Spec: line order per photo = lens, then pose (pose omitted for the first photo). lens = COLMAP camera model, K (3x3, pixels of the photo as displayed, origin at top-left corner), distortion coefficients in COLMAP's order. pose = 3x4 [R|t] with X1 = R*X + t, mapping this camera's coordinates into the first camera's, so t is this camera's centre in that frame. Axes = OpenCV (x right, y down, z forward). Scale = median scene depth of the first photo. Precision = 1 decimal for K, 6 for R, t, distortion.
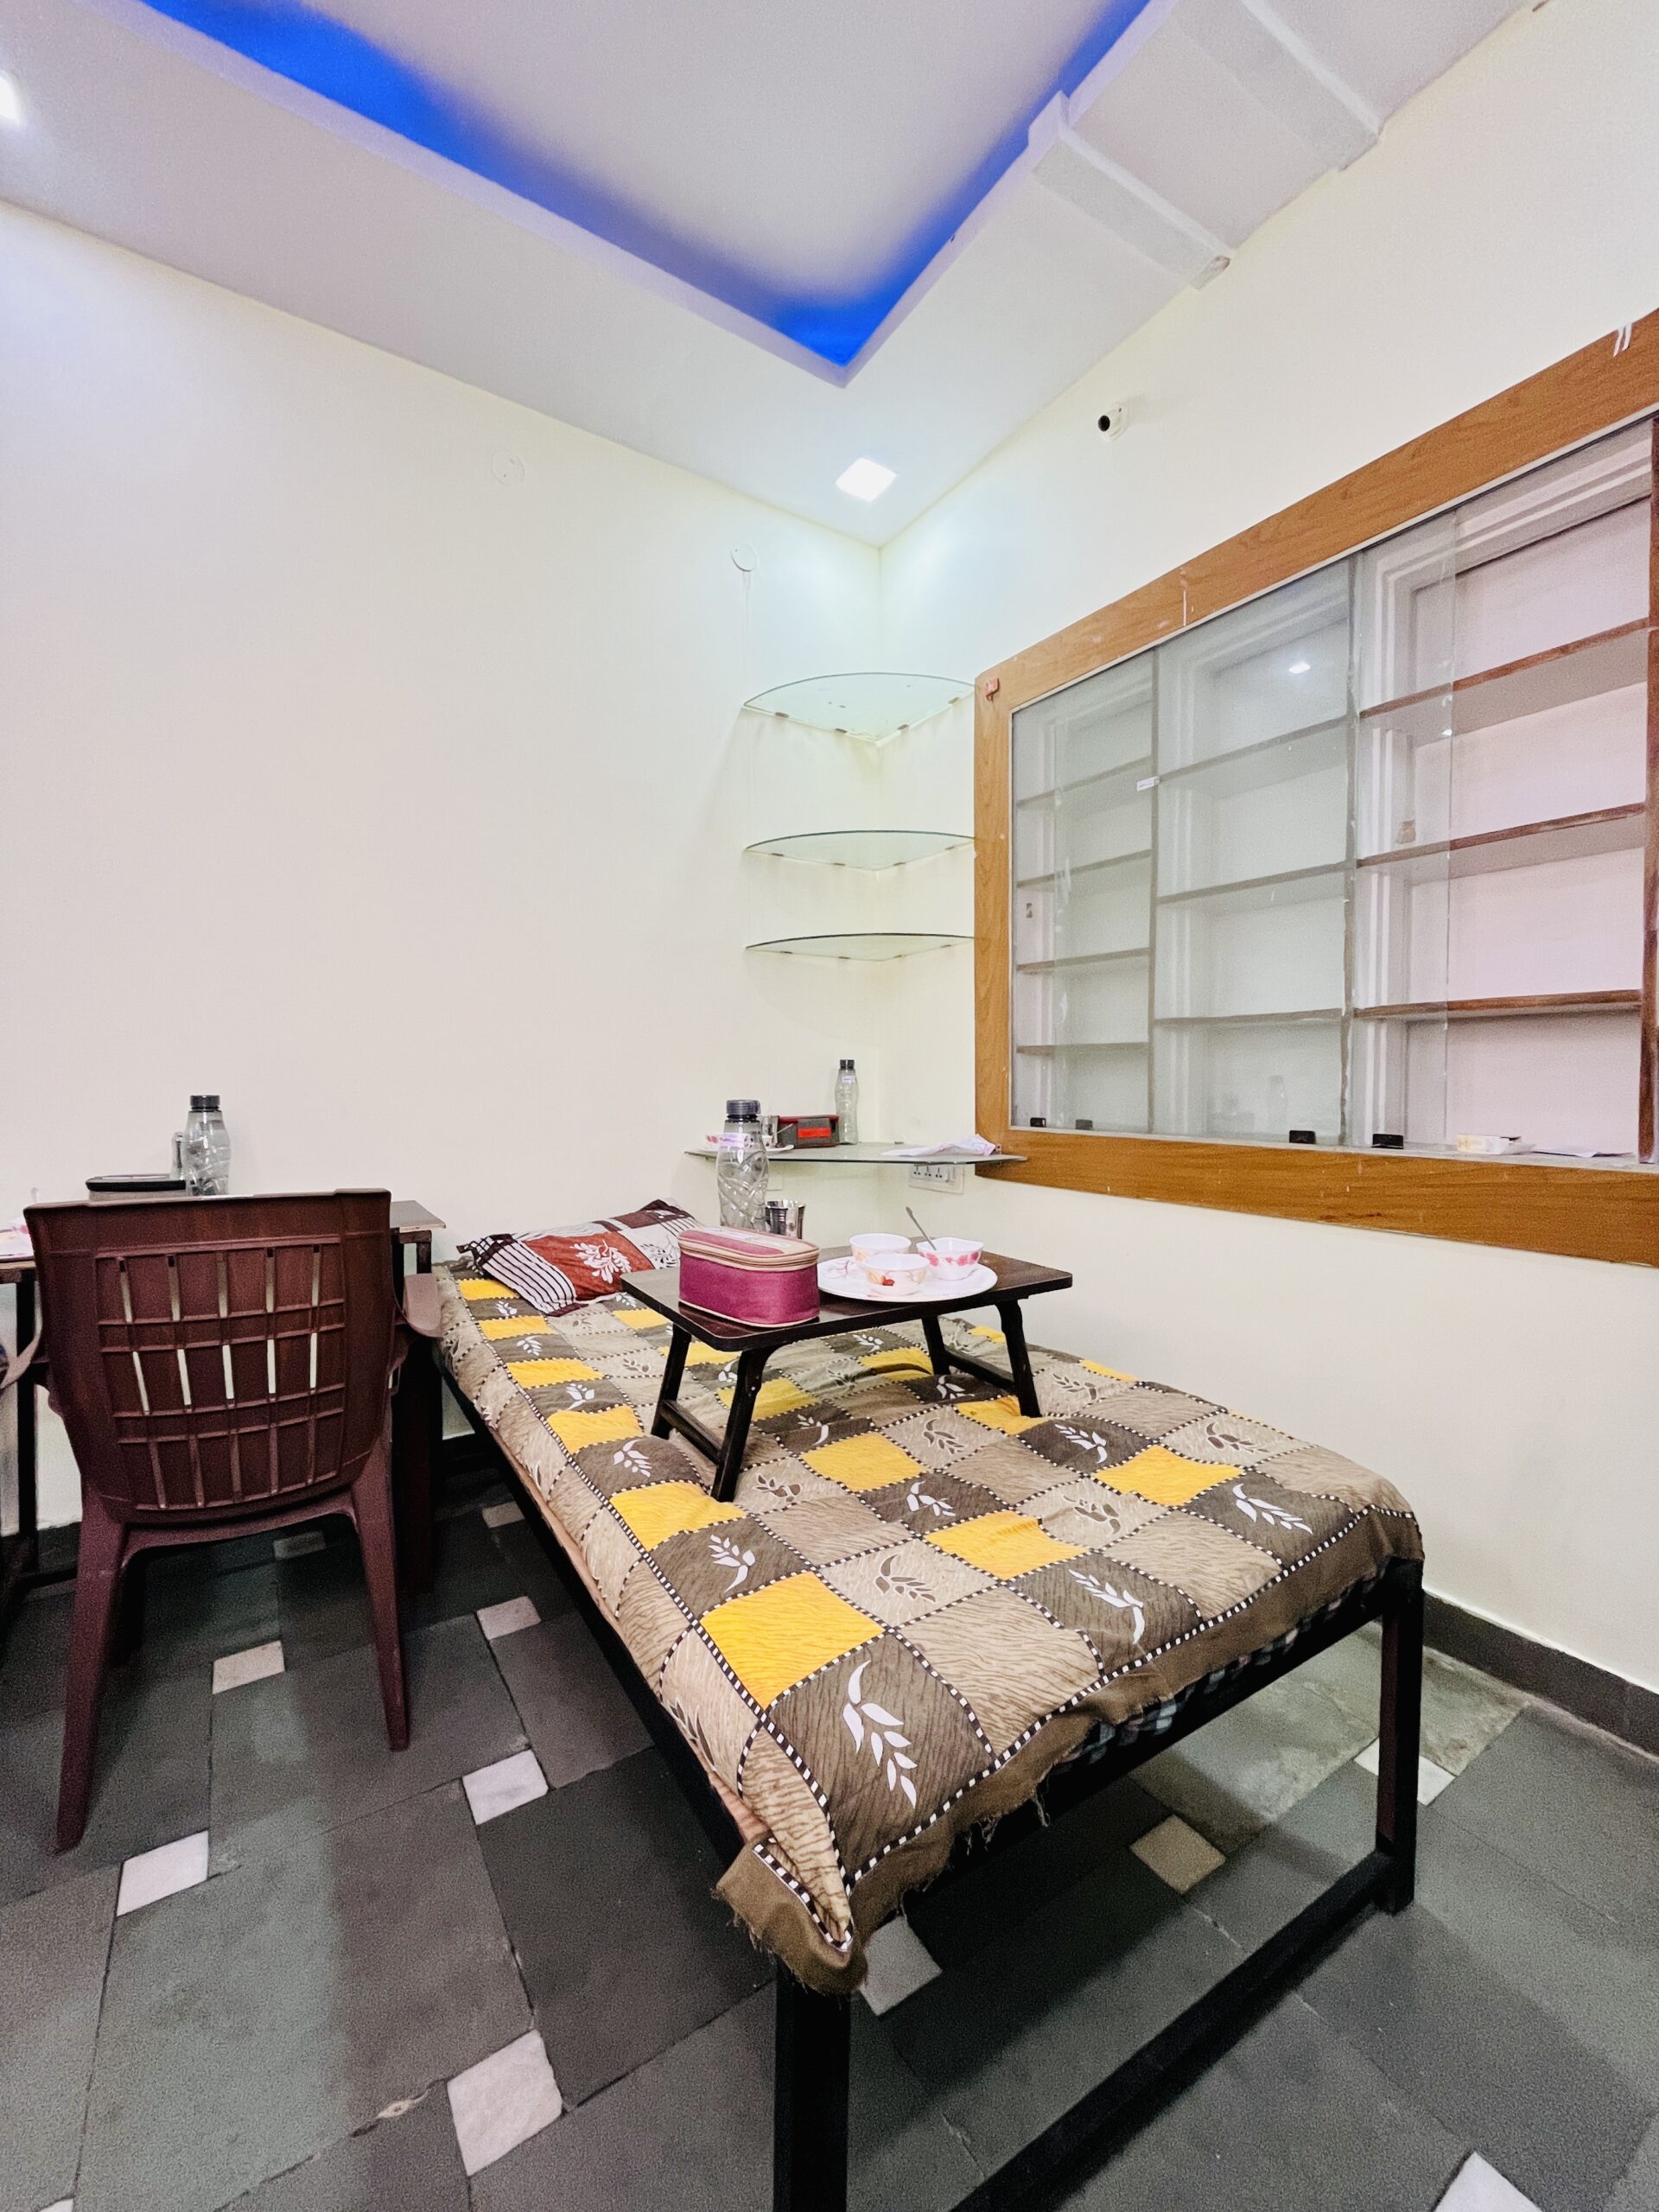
lens RADIAL K [[903.7, 0, 827.2], [0, 903.7, 1102.2], [0, 0, 1]] dist [-0.001974, -0.000192]
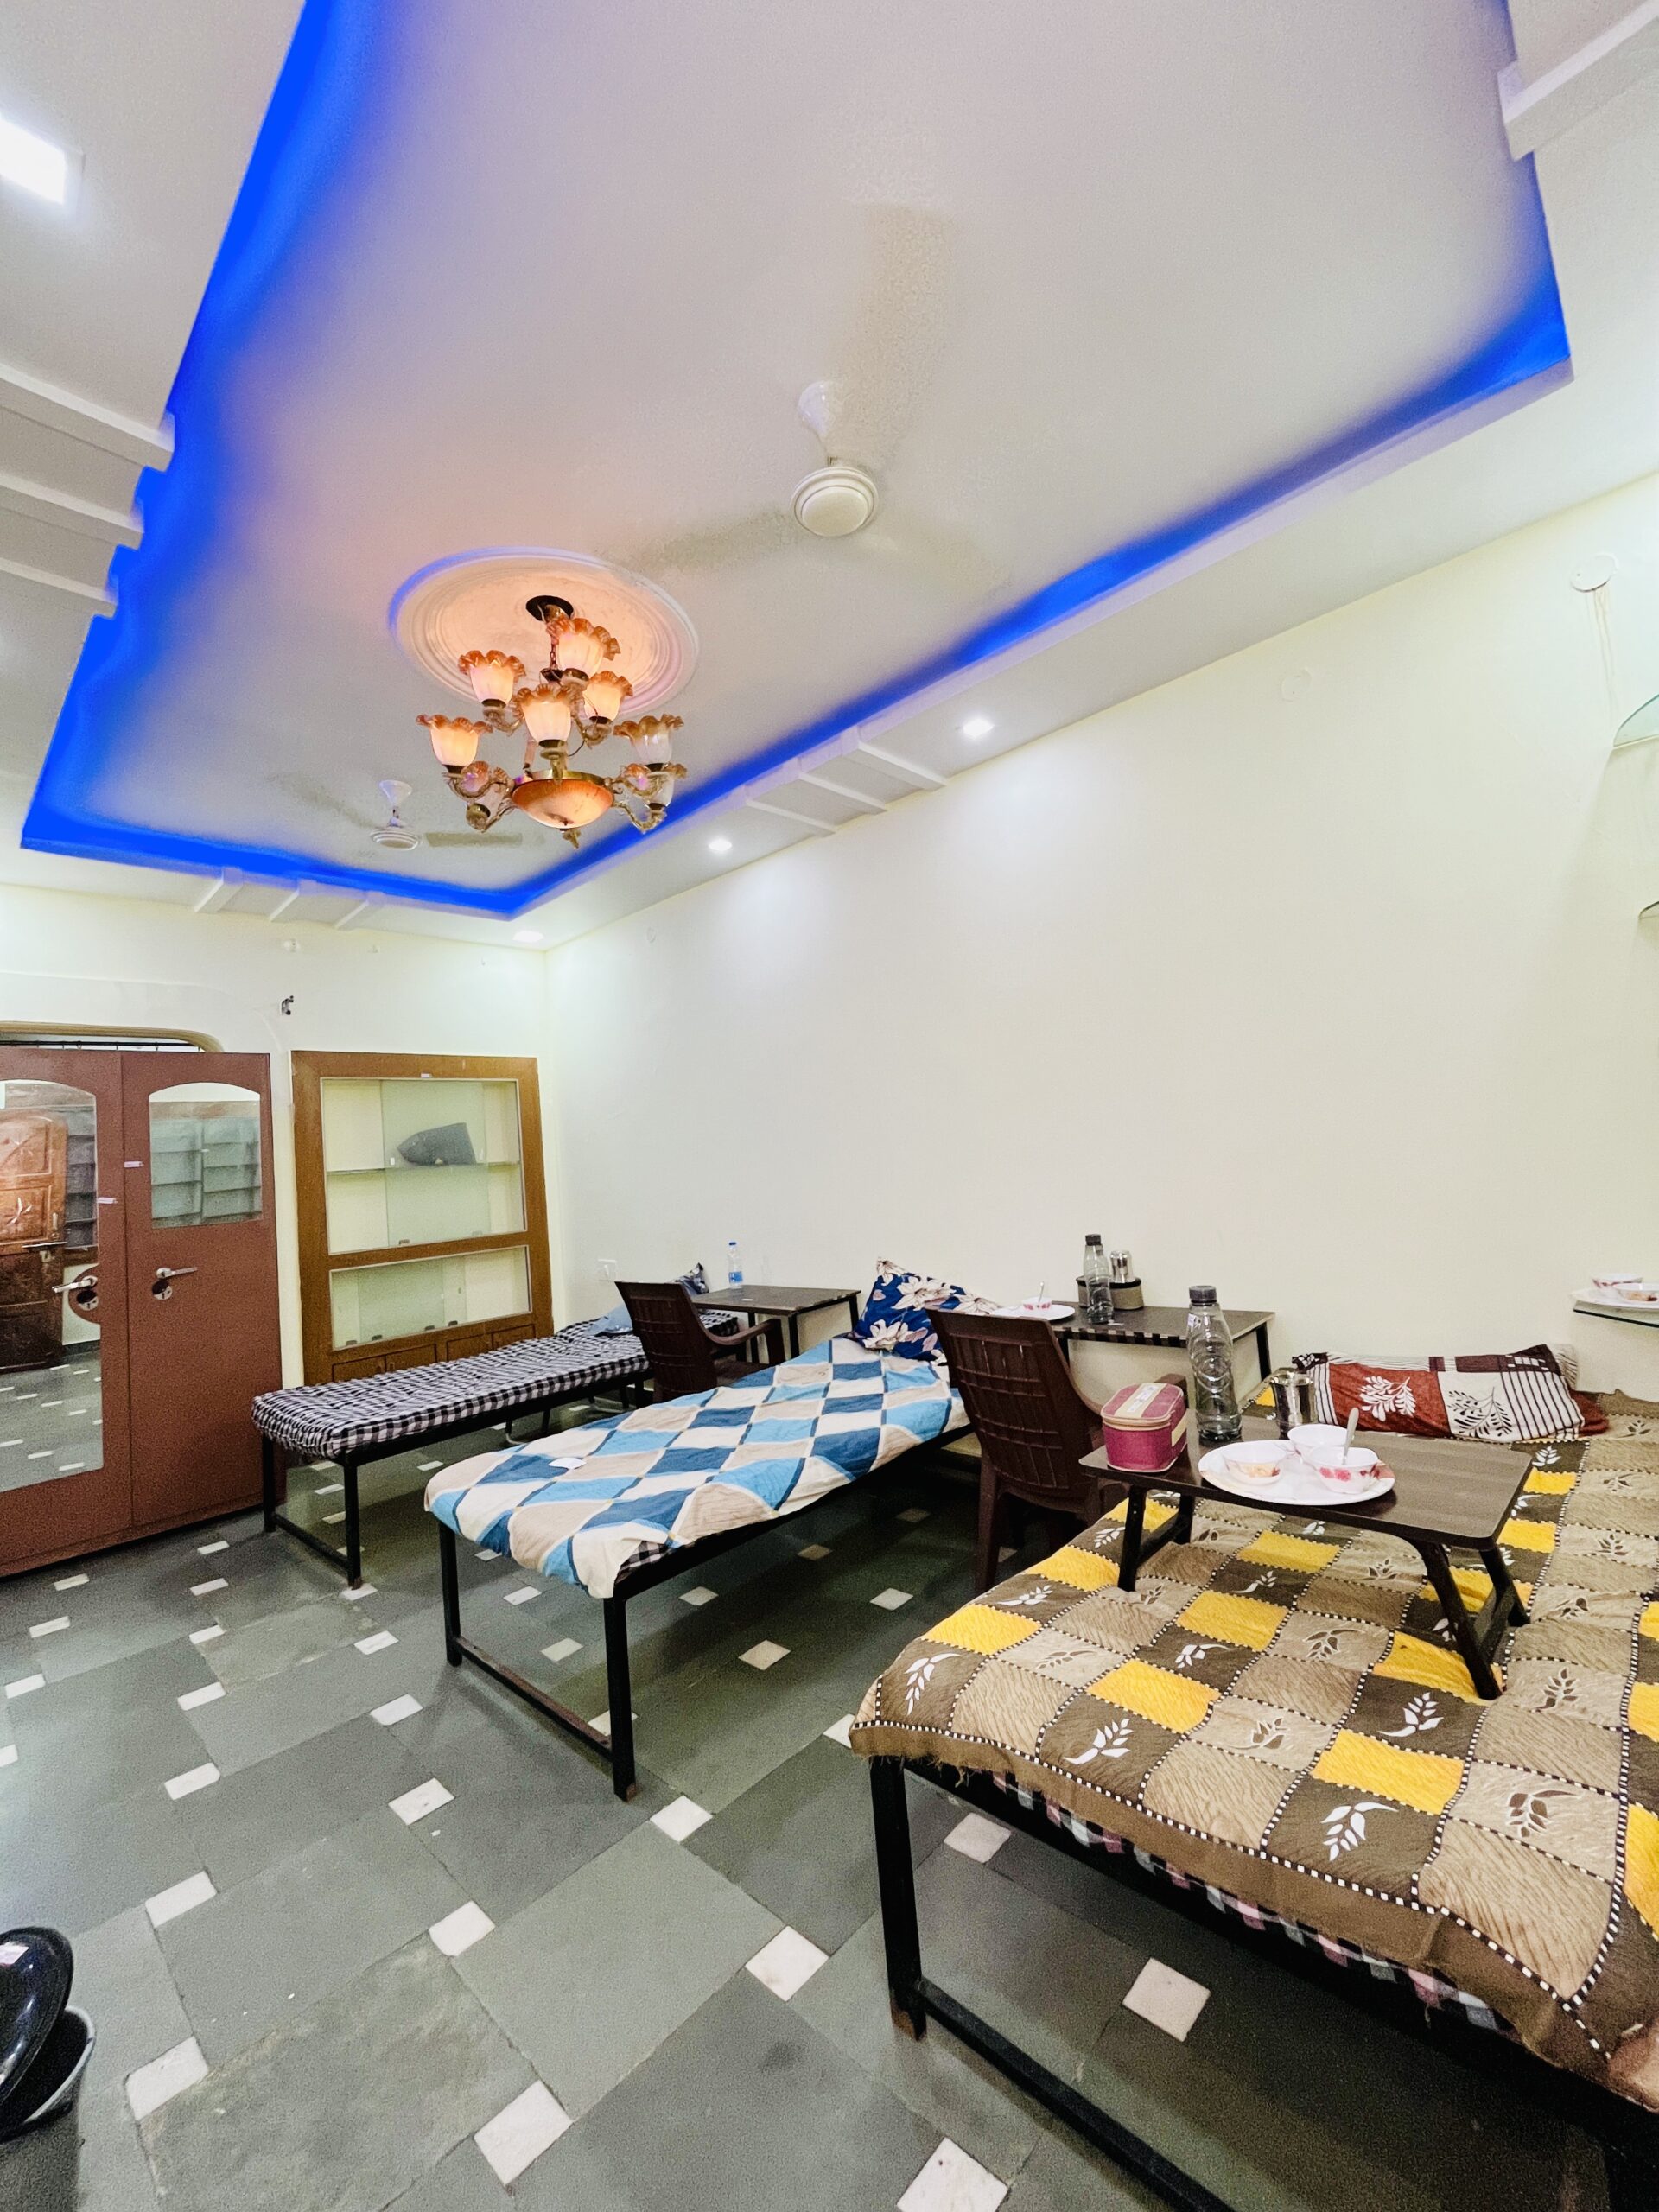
lens RADIAL K [[903.7, 0, 827.2], [0, 903.7, 1102.2], [0, 0, 1]] dist [-0.001974, -0.000192]
pose [[0.216132, -0.083714, -0.972769, 1.132907], [0.051320, 0.995914, -0.074303, -0.208341], [0.975014, -0.033863, 0.219545, 0.258688]]
